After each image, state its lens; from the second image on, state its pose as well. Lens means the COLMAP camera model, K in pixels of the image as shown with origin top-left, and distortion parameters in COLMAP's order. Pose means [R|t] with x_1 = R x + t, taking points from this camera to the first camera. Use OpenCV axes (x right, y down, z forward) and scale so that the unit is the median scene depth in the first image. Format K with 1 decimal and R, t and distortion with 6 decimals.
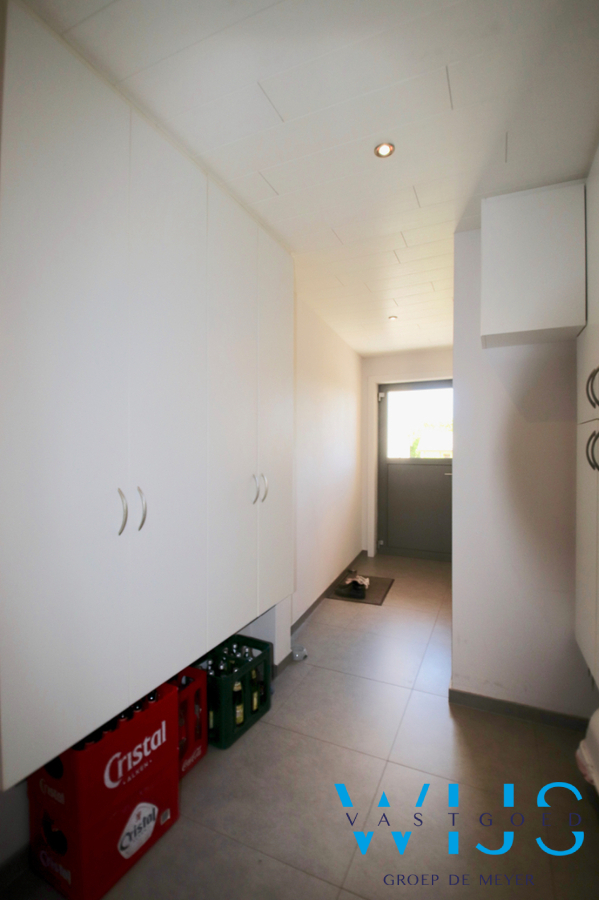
lens RADIAL K [[421.3, 0, 293.0], [0, 421.3, 450.1], [0, 0, 1]] dist [-0.004050, -0.000606]
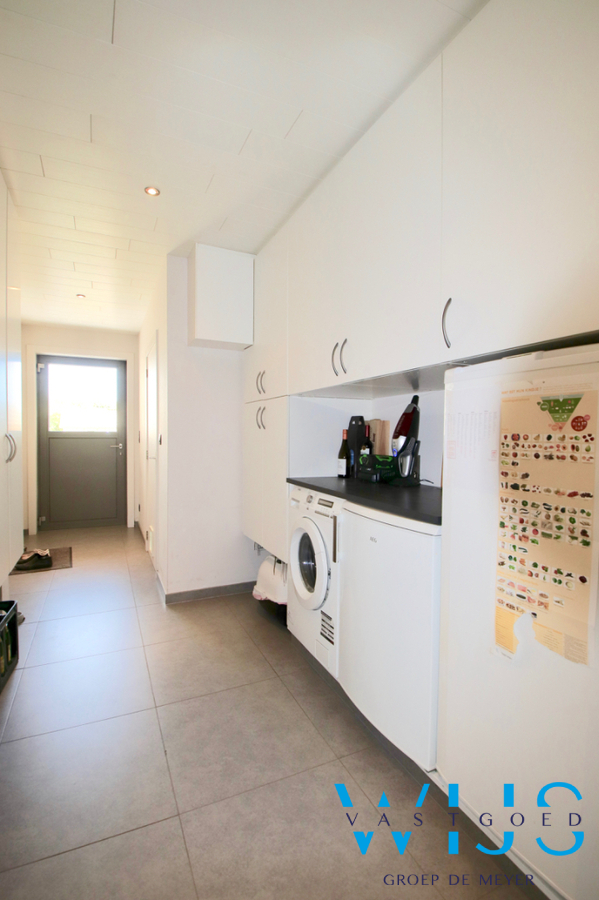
lens RADIAL K [[421.3, 0, 302.7], [0, 421.3, 448.9], [0, 0, 1]] dist [-0.004050, -0.000606]
pose [[0.635268, -0.024418, 0.771906, -0.157770], [-0.006869, 0.999282, 0.037264, 0.018352], [-0.772262, -0.028975, 0.634644, -0.076275]]
